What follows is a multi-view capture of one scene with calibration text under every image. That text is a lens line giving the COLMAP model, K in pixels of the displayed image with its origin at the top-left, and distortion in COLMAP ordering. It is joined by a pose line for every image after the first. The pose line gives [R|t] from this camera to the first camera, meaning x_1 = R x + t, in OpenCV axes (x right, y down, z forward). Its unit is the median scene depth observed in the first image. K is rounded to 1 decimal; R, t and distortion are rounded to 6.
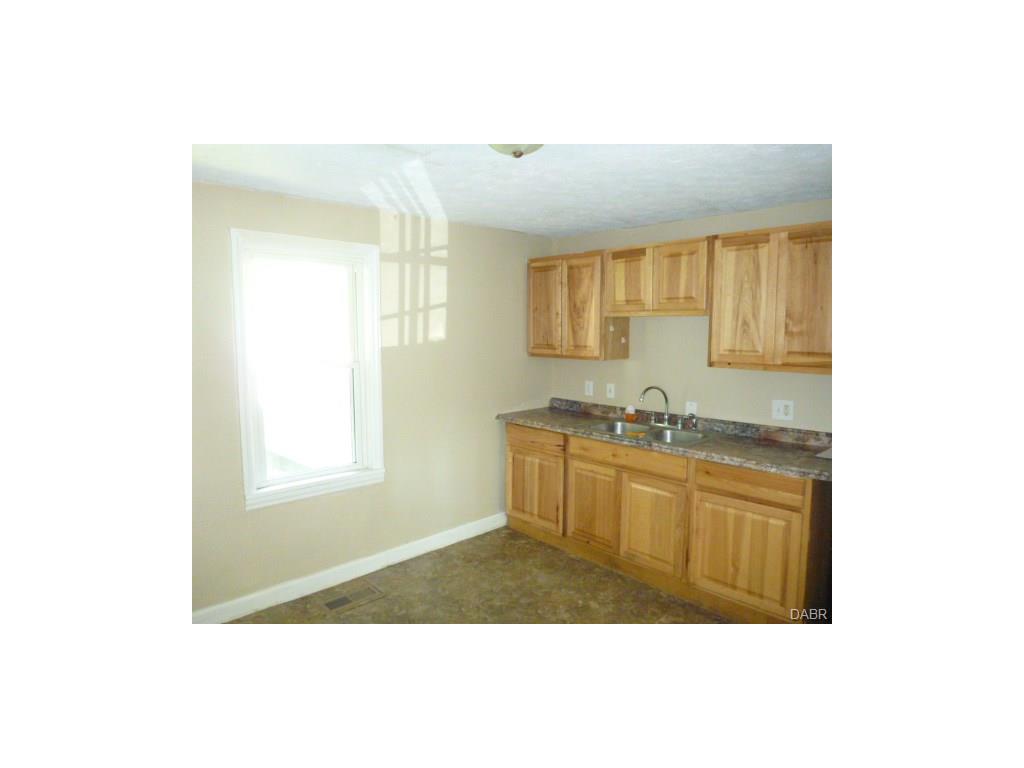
lens RADIAL K [[536.5, 0, 505.9], [0, 536.5, 383.7], [0, 0, 1]] dist [0.000348, 0.000045]
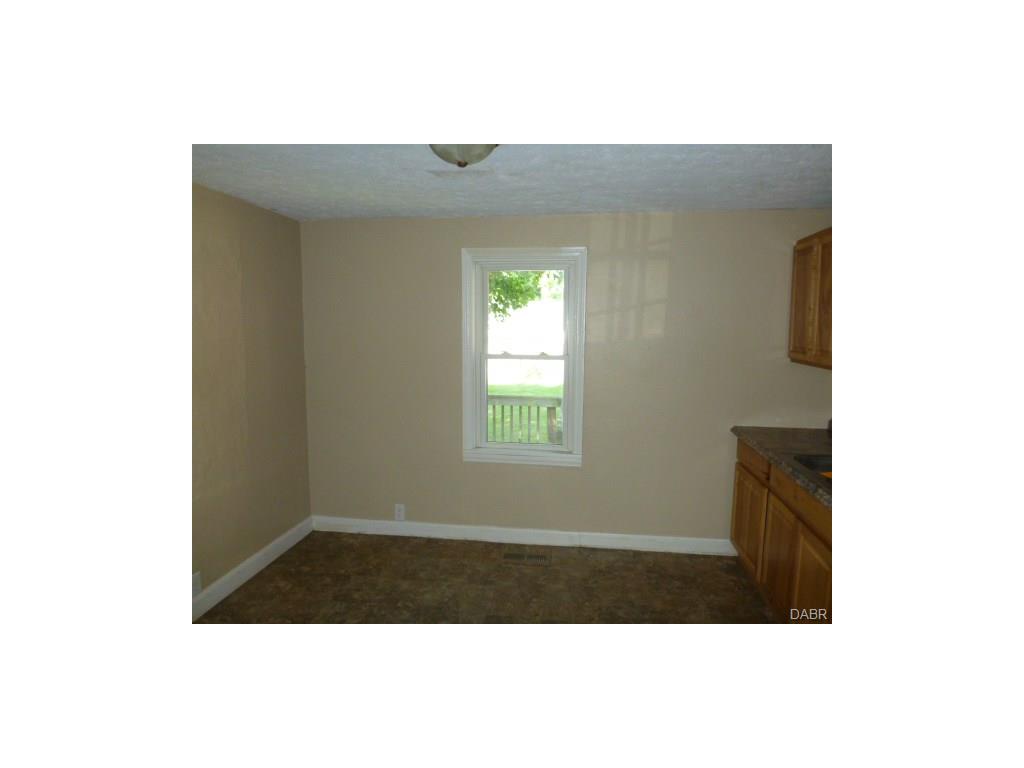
lens RADIAL K [[536.5, 0, 506.6], [0, 536.5, 384.5], [0, 0, 1]] dist [0.000348, 0.000045]
pose [[0.632893, 0.096033, -0.768260, 0.464655], [-0.090712, 0.994641, 0.049603, -0.021124], [0.768907, 0.038297, 0.638213, 0.184965]]
